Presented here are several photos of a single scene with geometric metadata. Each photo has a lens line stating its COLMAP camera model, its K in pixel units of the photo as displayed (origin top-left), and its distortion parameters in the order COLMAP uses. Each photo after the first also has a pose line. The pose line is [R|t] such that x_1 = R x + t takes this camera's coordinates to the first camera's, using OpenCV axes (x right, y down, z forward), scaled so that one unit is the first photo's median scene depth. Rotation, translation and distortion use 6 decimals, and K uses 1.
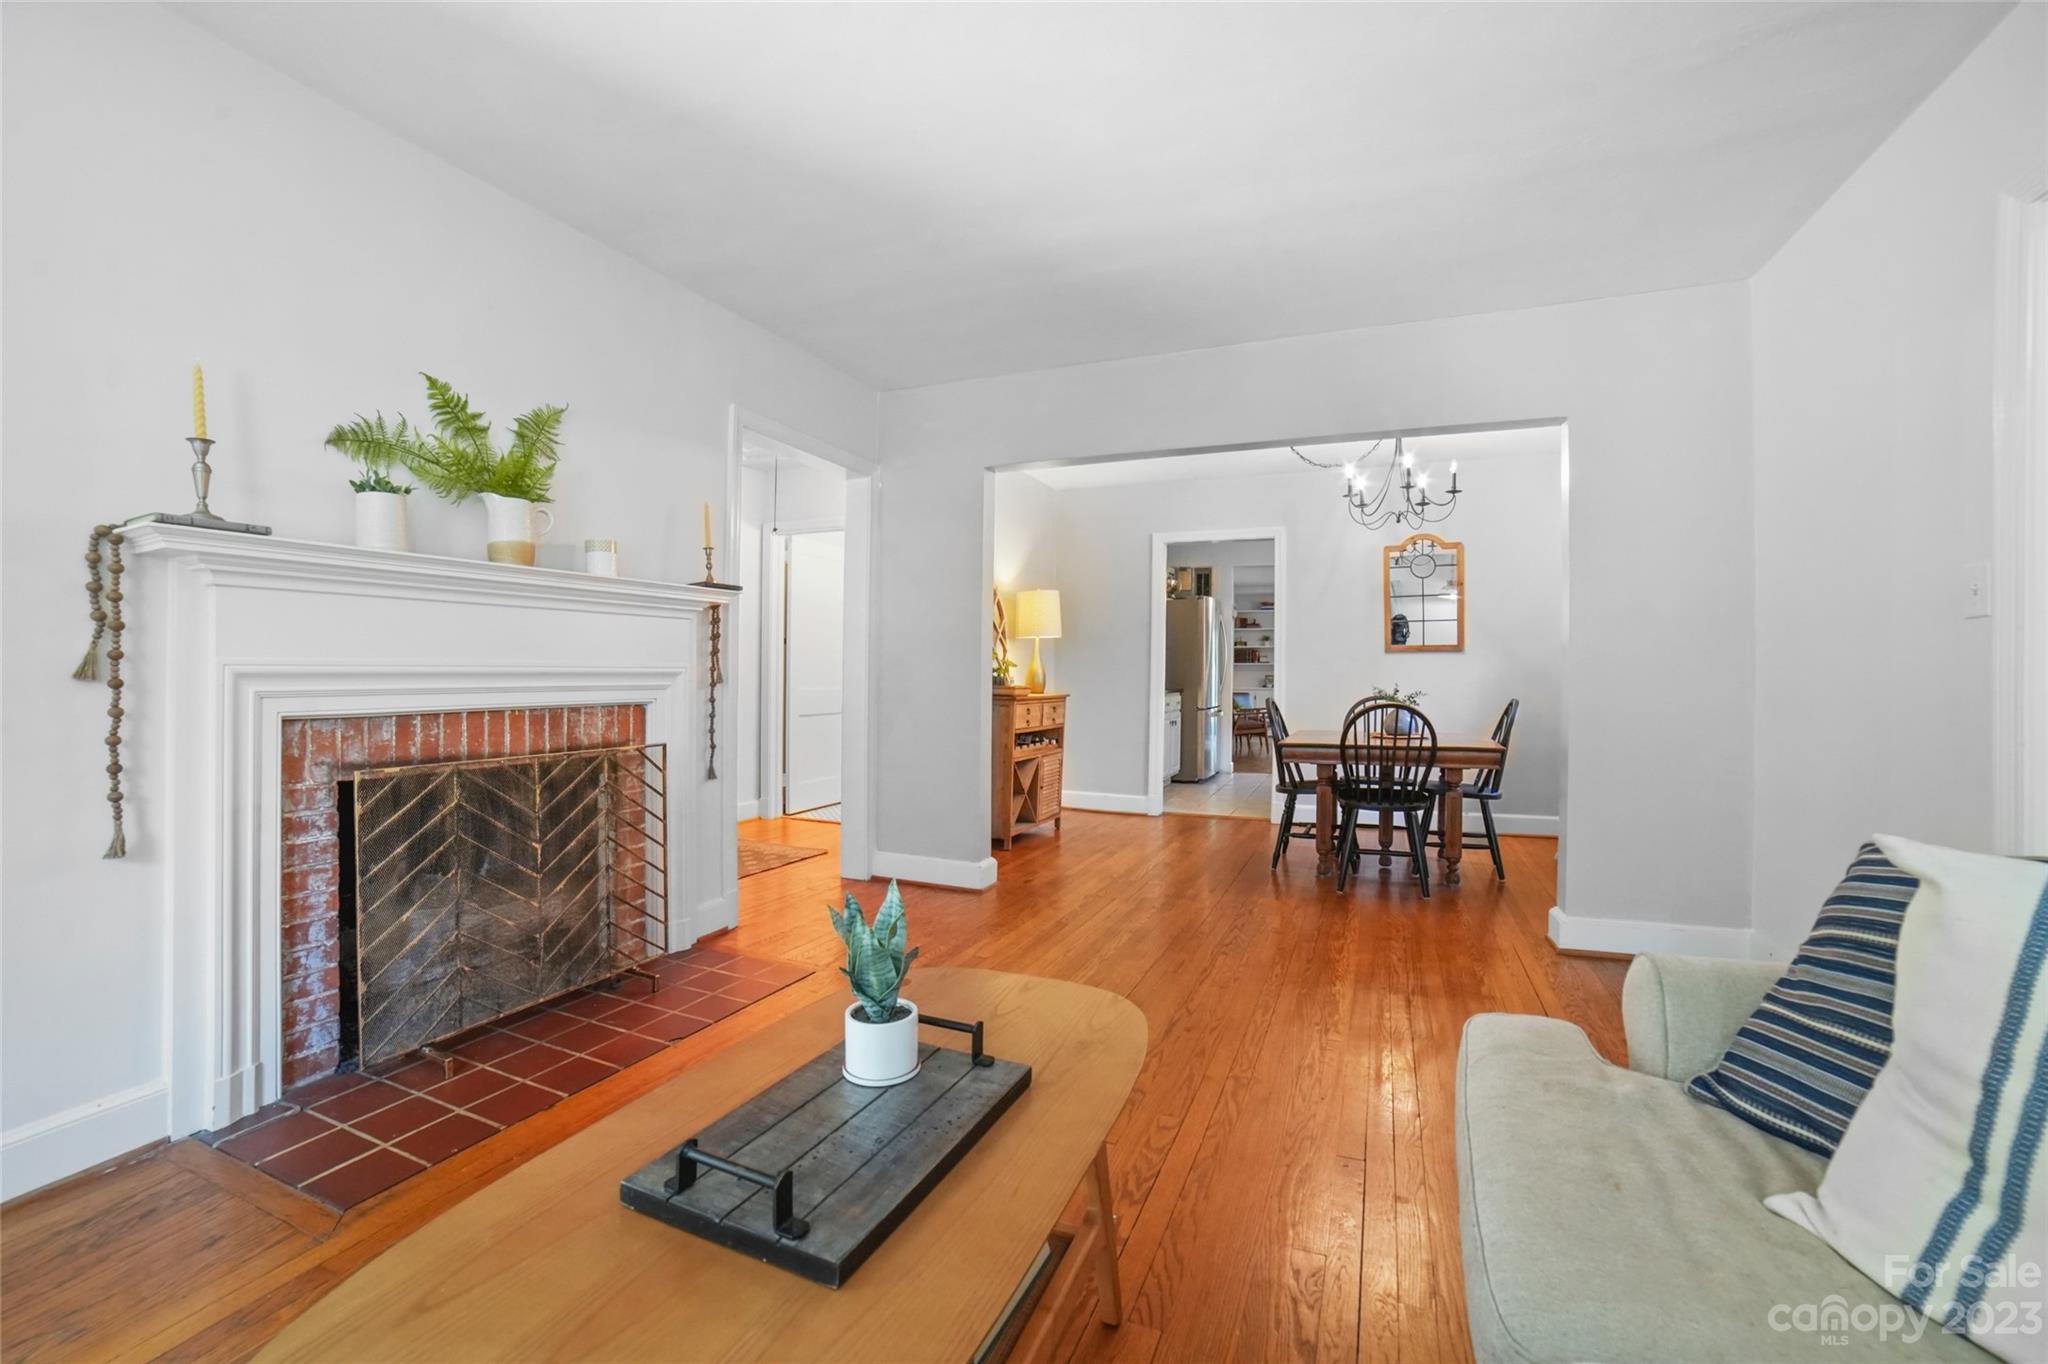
lens RADIAL K [[861.2, 0, 1027.5], [0, 861.2, 654.4], [0, 0, 1]] dist [-0.086723, 0.039463]
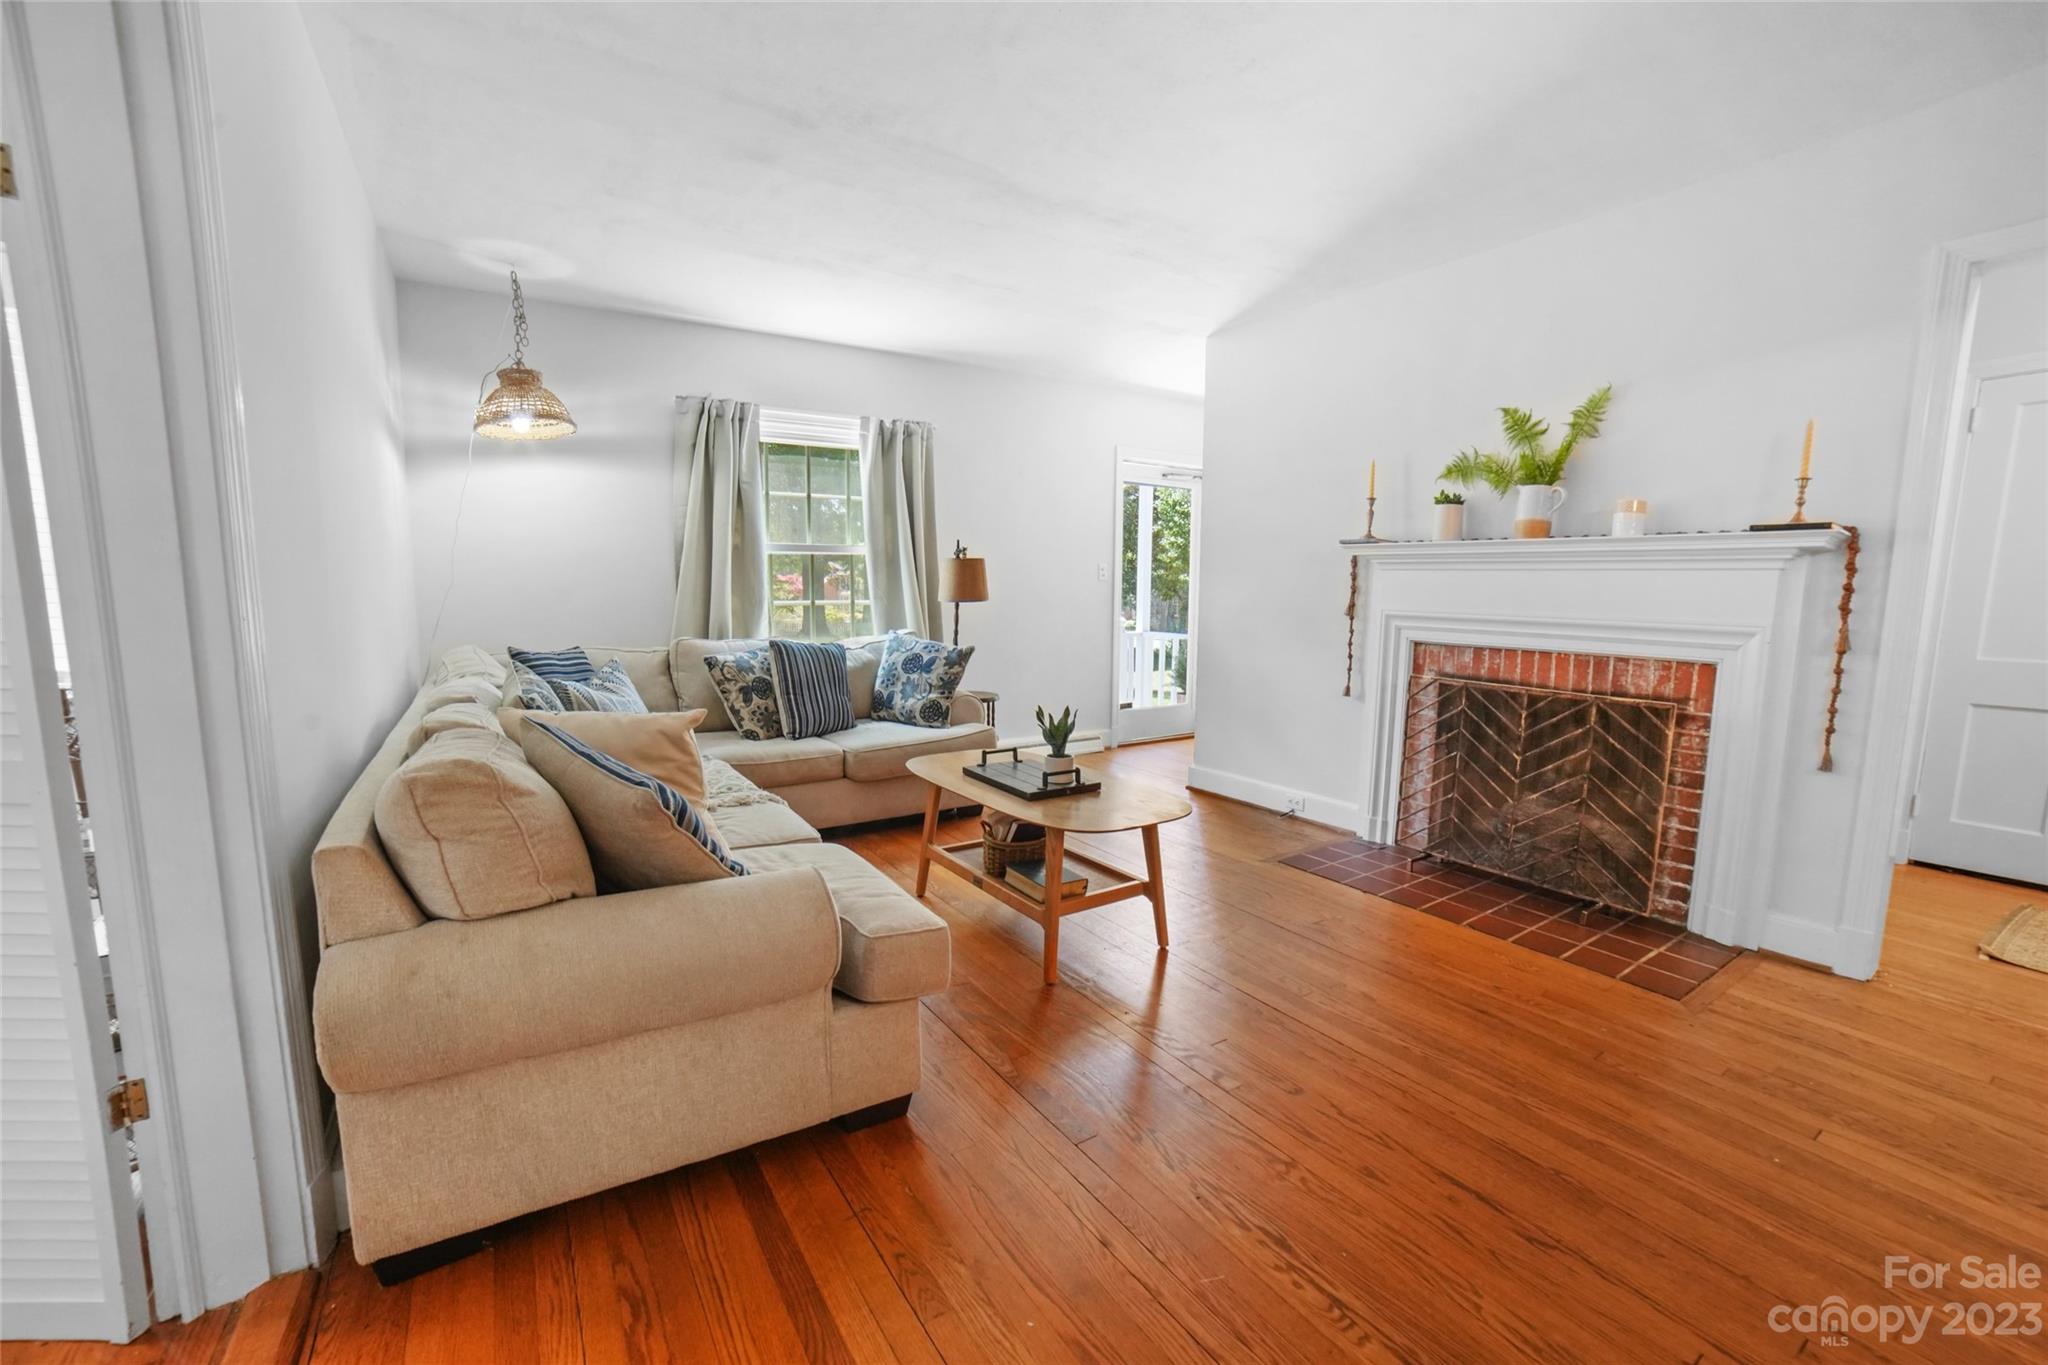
lens RADIAL K [[861.2, 0, 1027.5], [0, 861.2, 654.9], [0, 0, 1]] dist [-0.086723, 0.039463]
pose [[-0.555717, 0.064807, -0.828842, 0.887407], [0.005002, 0.997200, 0.074618, -0.028047], [0.831357, 0.037320, -0.554484, 1.079999]]
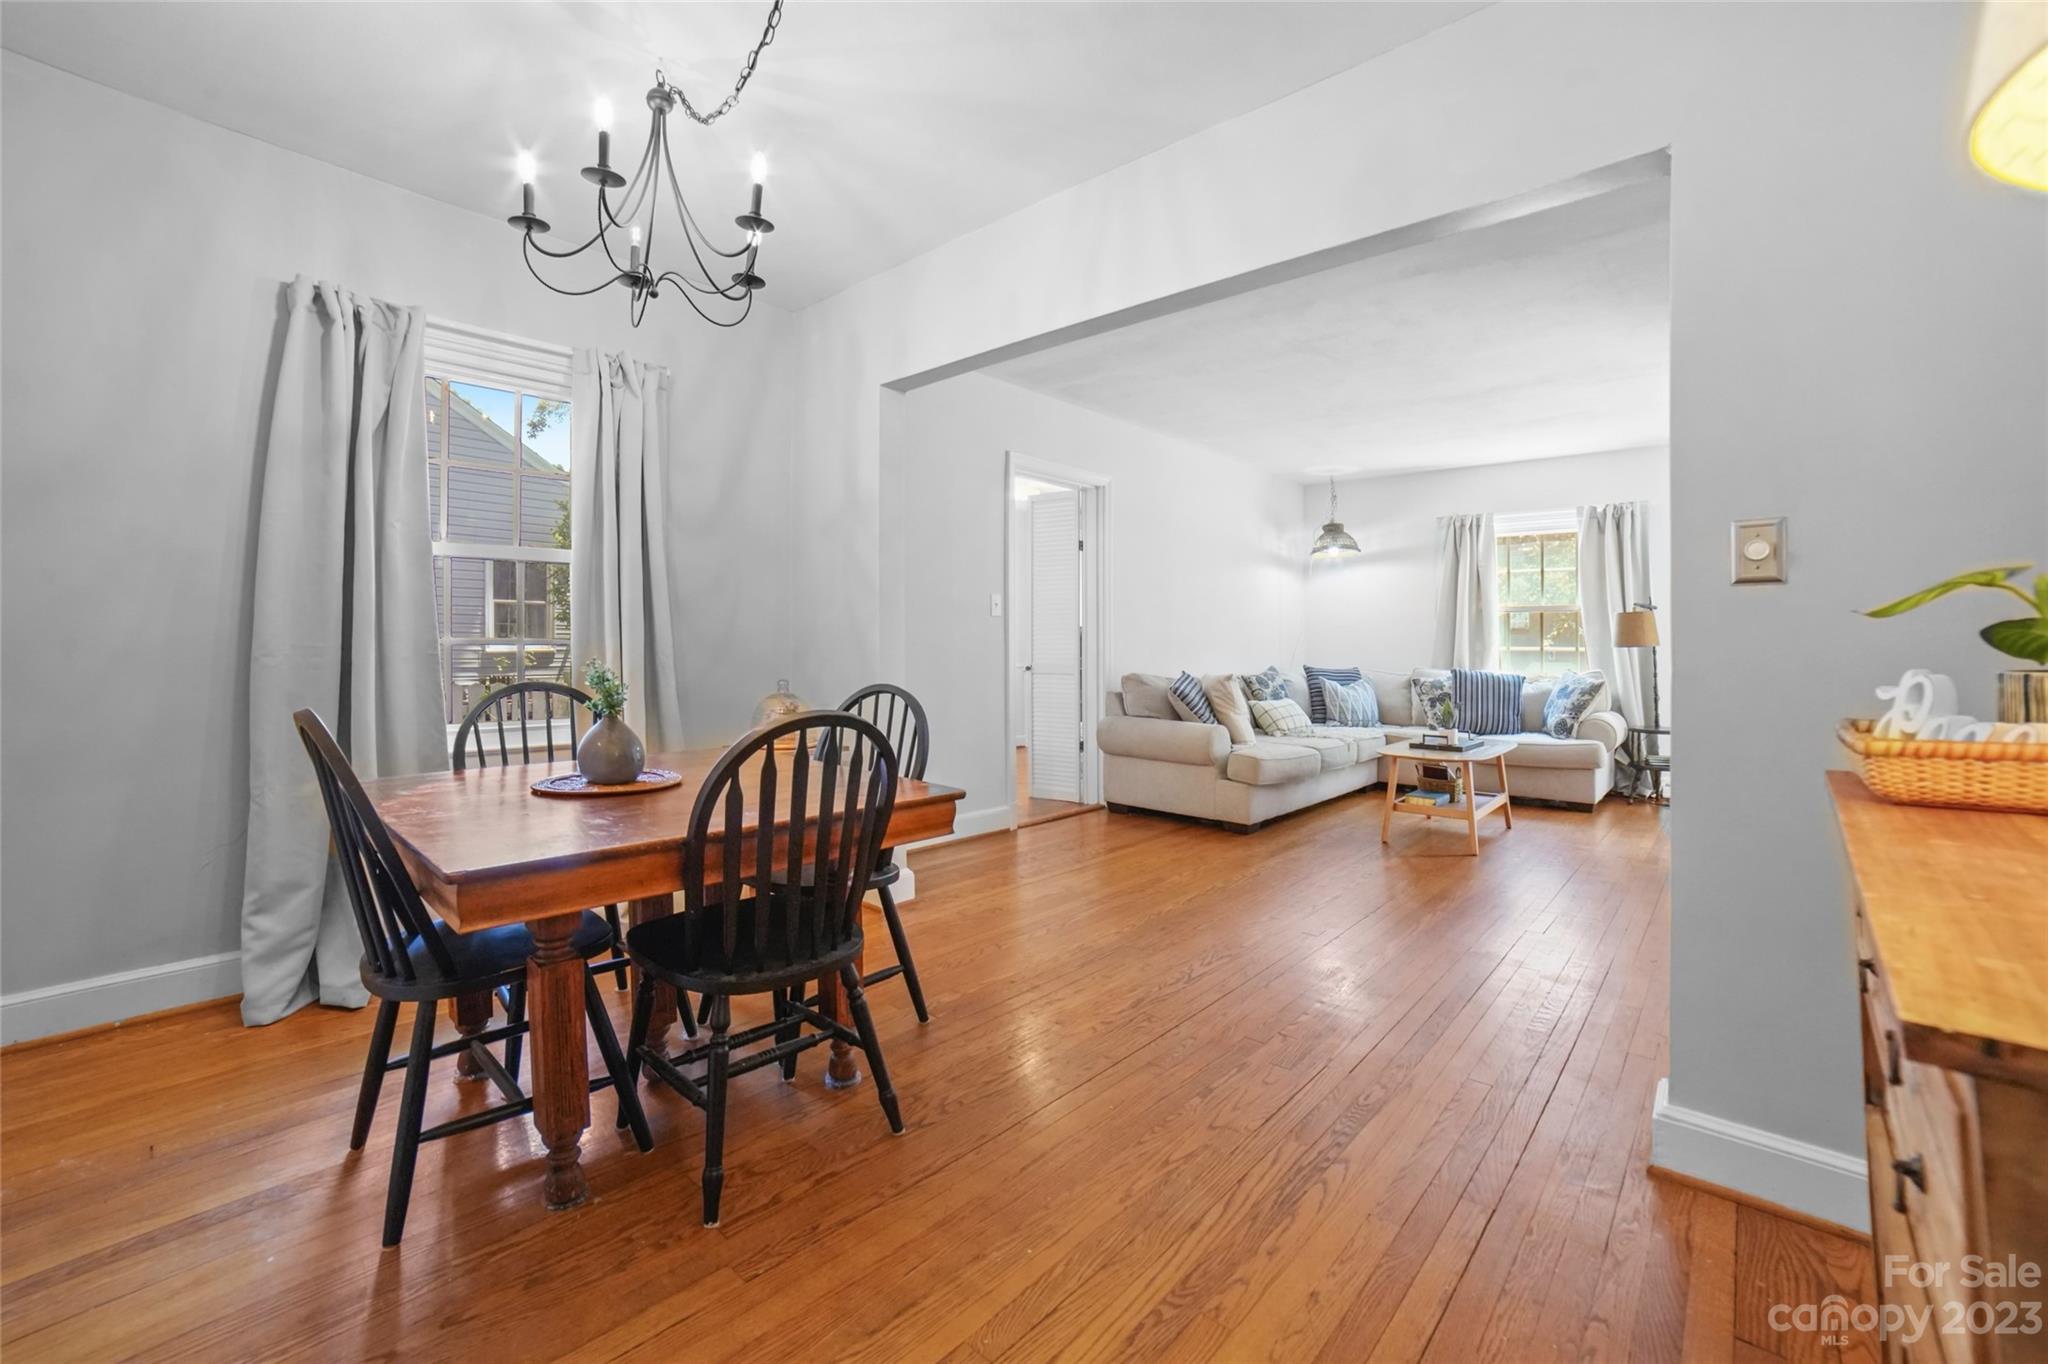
lens RADIAL K [[861.2, 0, 1027.5], [0, 861.2, 654.4], [0, 0, 1]] dist [-0.086723, 0.039463]
pose [[-0.952415, -0.009171, 0.304666, 0.251163], [-0.008994, 0.999958, 0.001985, 0.025566], [-0.304671, -0.000849, -0.952457, 2.562436]]
